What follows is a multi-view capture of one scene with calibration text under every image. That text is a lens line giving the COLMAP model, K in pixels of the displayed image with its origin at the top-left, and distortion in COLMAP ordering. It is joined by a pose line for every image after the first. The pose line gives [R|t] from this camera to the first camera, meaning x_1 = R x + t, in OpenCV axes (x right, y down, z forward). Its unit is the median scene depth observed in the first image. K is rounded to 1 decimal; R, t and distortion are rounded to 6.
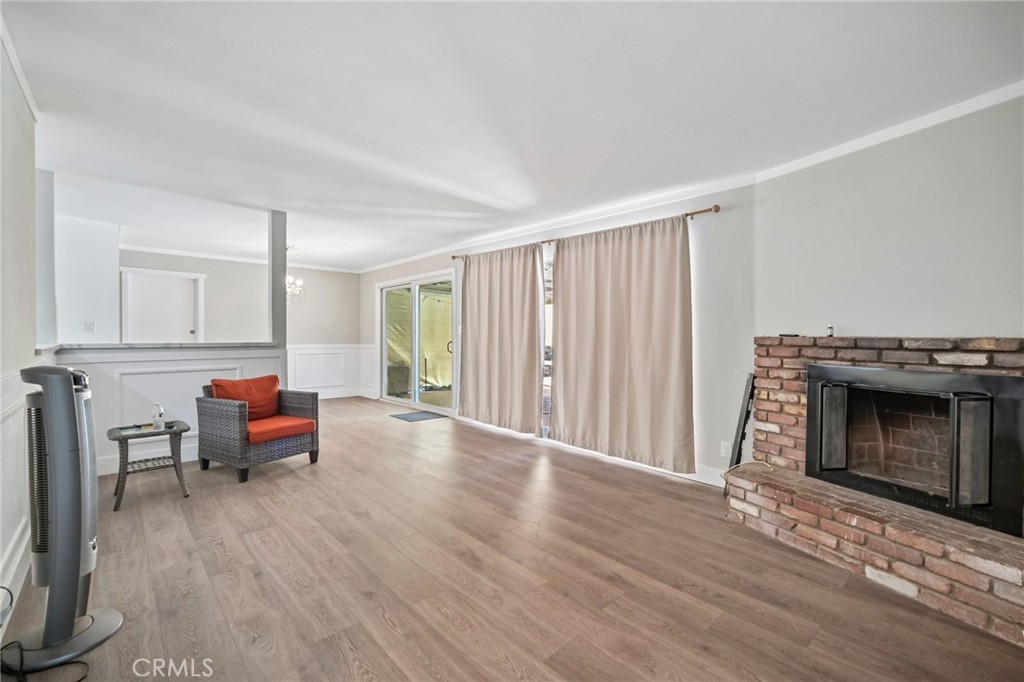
lens RADIAL K [[425.3, 0, 500.1], [0, 425.3, 337.2], [0, 0, 1]] dist [0.001865, 0.000946]
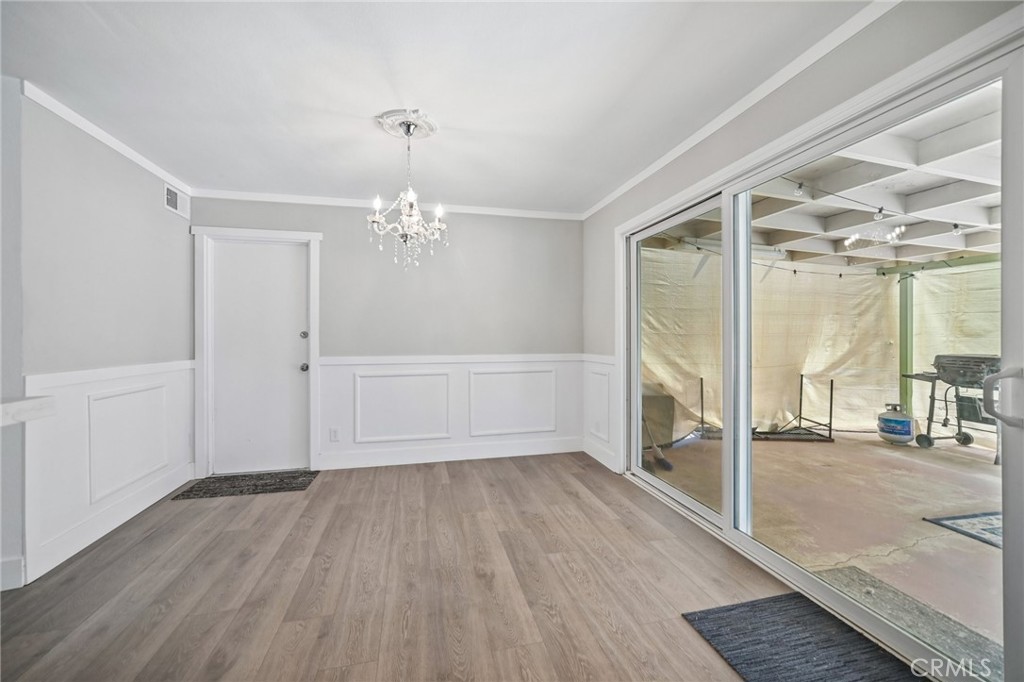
lens RADIAL K [[425.3, 0, 500.1], [0, 425.3, 337.2], [0, 0, 1]] dist [0.001865, 0.000946]
pose [[0.868206, -0.007109, -0.496152, -0.164538], [0.006451, 0.999975, -0.003039, -0.004026], [0.496161, -0.000562, 0.868230, 0.510102]]
